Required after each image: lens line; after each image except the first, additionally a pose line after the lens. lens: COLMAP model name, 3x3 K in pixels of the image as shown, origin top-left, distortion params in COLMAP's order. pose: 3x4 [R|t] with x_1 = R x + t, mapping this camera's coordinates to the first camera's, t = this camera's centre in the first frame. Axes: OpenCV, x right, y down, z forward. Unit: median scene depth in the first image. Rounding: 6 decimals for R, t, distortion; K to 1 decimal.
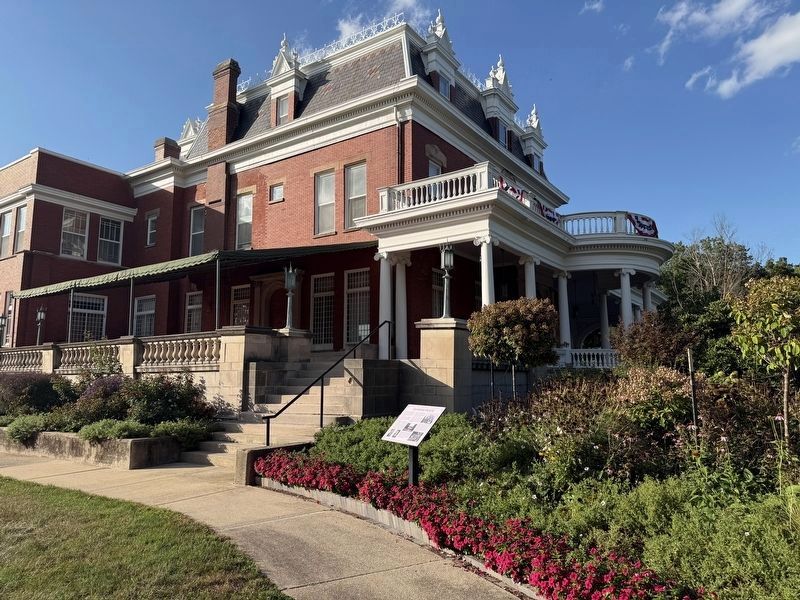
lens RADIAL K [[554.1, 0, 406.7], [0, 554.1, 293.9], [0, 0, 1]] dist [0.013313, 0.000805]
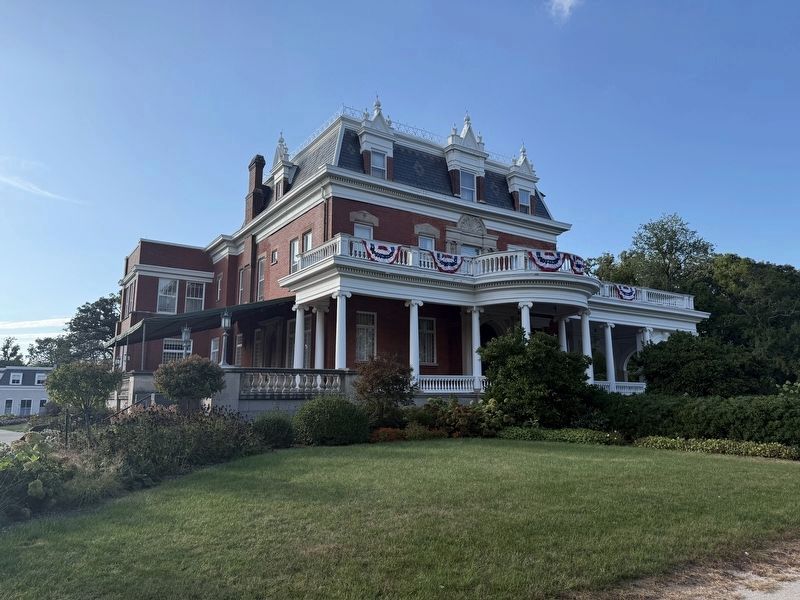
lens RADIAL K [[554.1, 0, 397.7], [0, 554.1, 303.0], [0, 0, 1]] dist [0.013313, 0.000805]
pose [[0.924167, -0.055331, -0.377960, 0.558724], [0.048600, 0.998444, -0.027332, -0.024253], [0.378885, 0.006891, 0.925418, -0.108801]]
